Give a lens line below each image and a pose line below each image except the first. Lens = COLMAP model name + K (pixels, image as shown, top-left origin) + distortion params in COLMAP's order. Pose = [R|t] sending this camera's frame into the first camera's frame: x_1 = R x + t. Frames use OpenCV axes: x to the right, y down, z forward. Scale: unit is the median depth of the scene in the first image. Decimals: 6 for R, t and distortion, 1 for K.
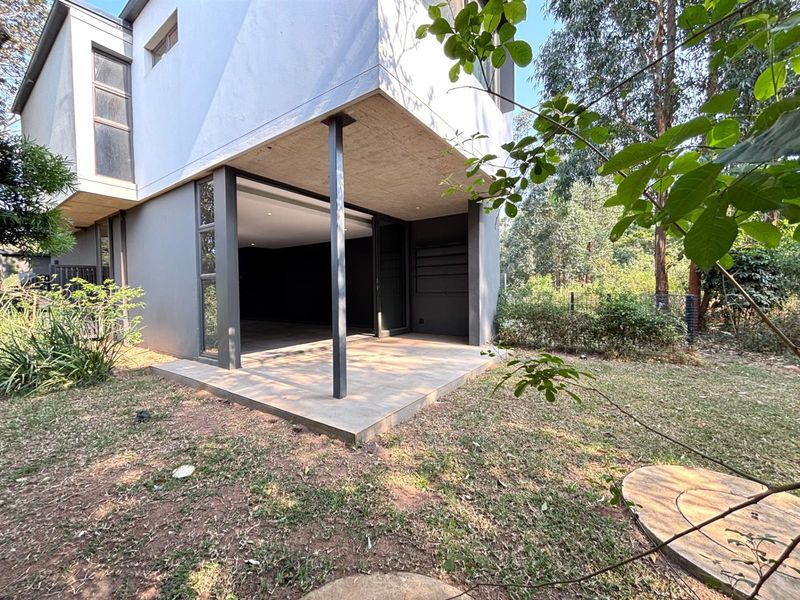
lens RADIAL K [[327.6, 0, 400.0], [0, 327.6, 299.4], [0, 0, 1]] dist [0.004372, 0.000314]
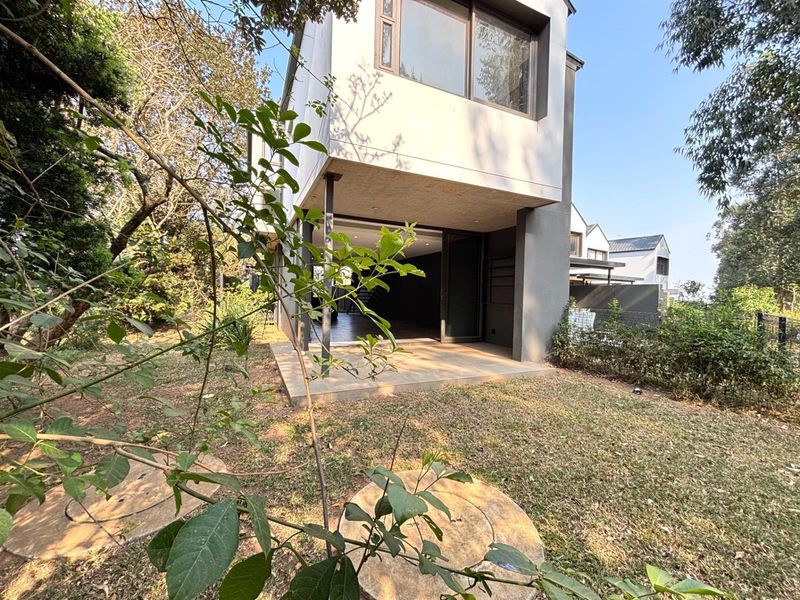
lens RADIAL K [[327.6, 0, 400.6], [0, 327.6, 300.1], [0, 0, 1]] dist [0.004372, 0.000314]
pose [[0.863315, 0.040657, -0.503026, 0.724081], [-0.046995, 0.998895, 0.000081, -0.037570], [0.502473, 0.023570, 0.864272, -0.030906]]
